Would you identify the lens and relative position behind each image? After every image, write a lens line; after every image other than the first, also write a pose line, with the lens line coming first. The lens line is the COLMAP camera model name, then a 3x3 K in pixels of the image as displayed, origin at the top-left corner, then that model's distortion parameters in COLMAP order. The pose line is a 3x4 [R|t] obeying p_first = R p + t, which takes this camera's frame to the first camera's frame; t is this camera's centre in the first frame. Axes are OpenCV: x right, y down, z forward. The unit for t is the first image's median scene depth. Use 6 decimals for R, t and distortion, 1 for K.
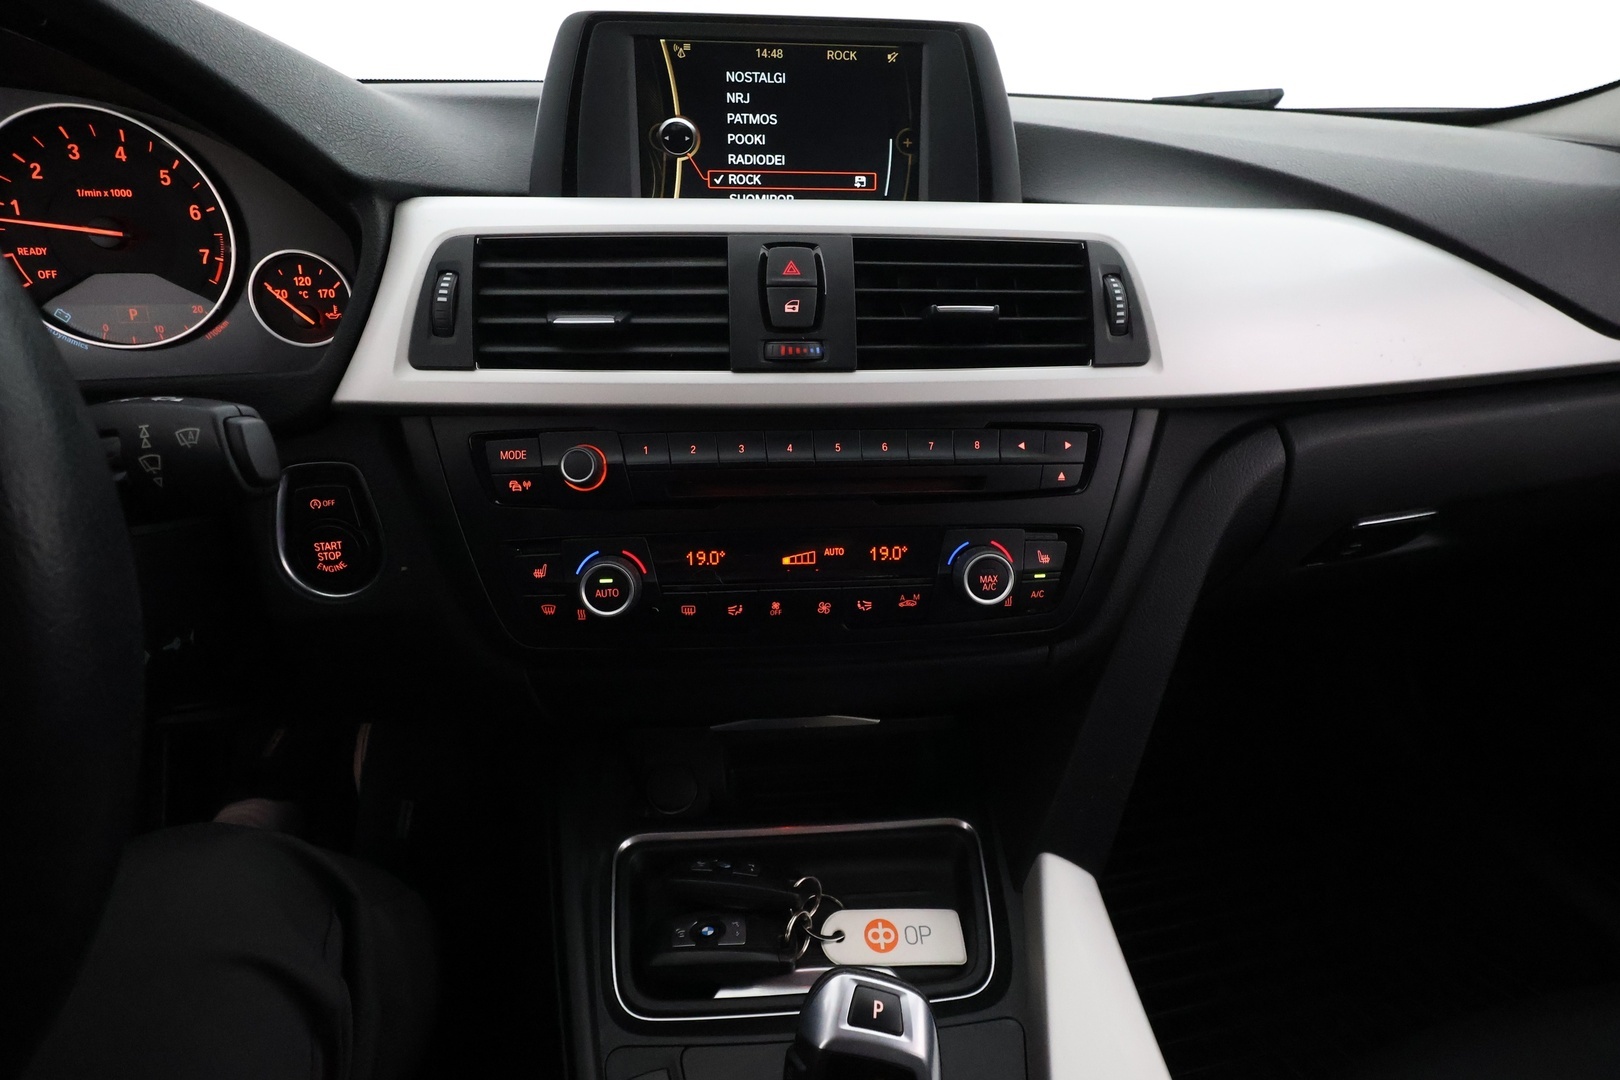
lens RADIAL K [[798.5, 0, 810.0], [0, 798.5, 540.0], [0, 0, 1]] dist [0.002647, 0.001964]
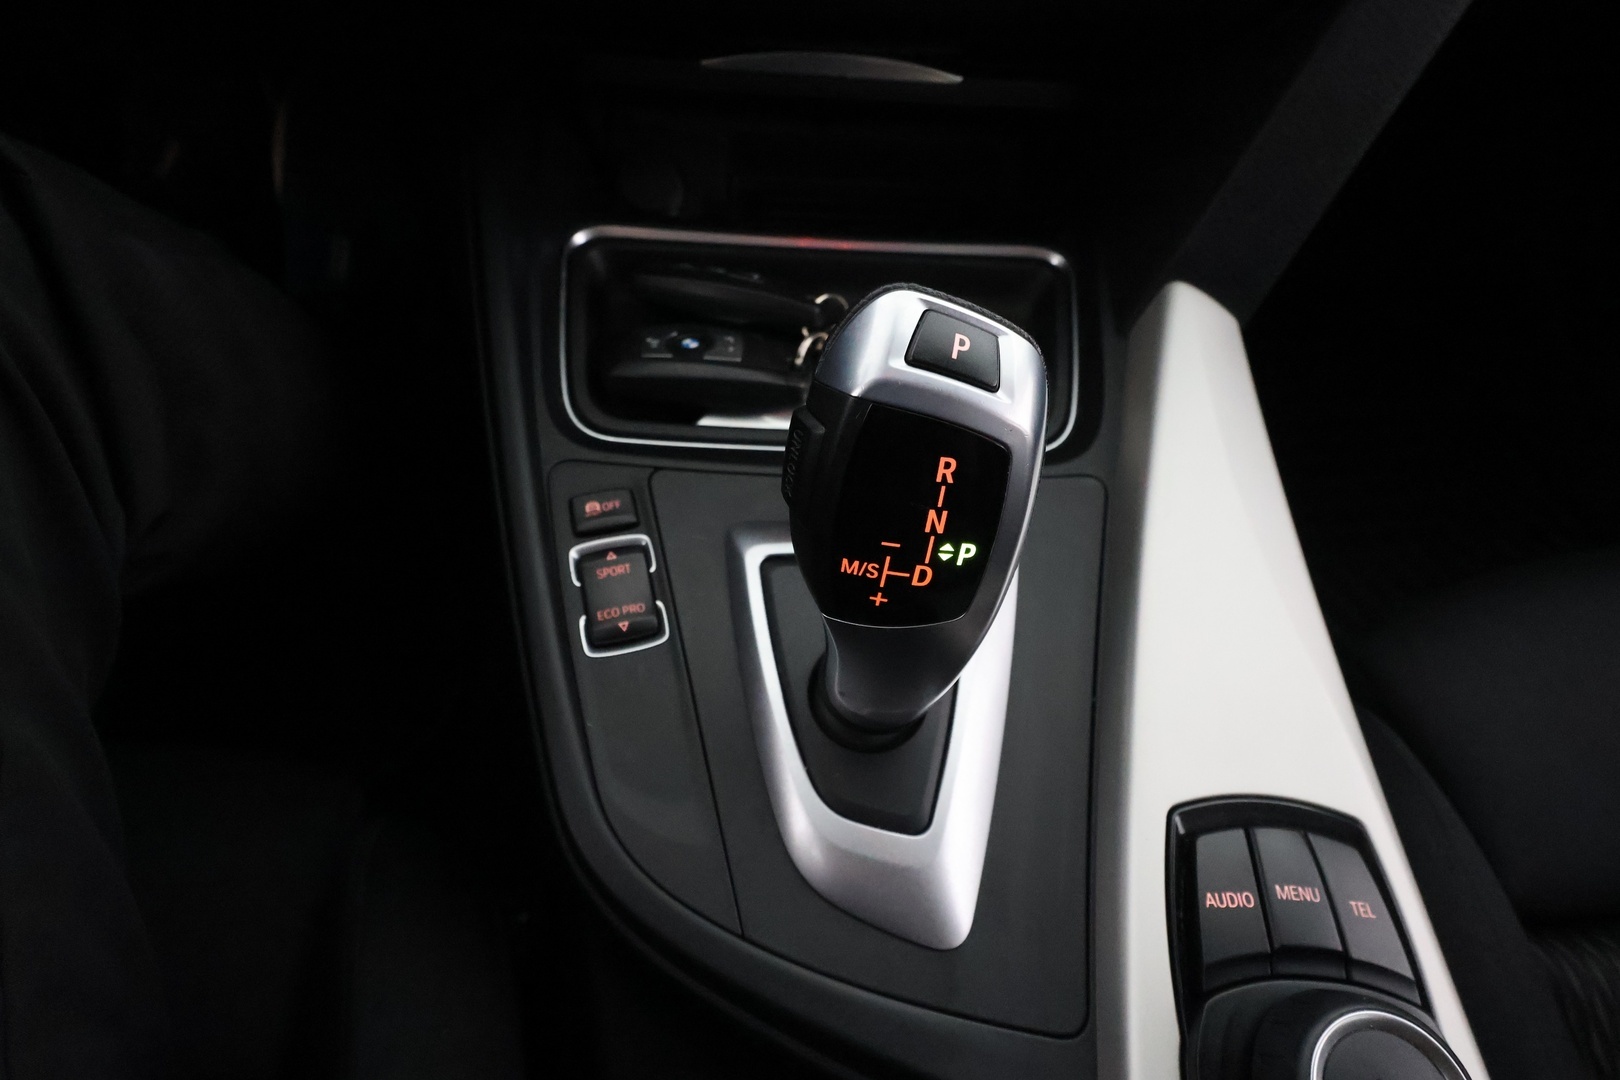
lens RADIAL K [[798.5, 0, 810.0], [0, 798.5, 540.0], [0, 0, 1]] dist [0.002647, 0.001964]
pose [[0.996520, 0.083302, 0.003009, -0.008210], [-0.074475, 0.873554, 0.480996, 0.321282], [0.037440, -0.479546, 0.876718, 0.316520]]
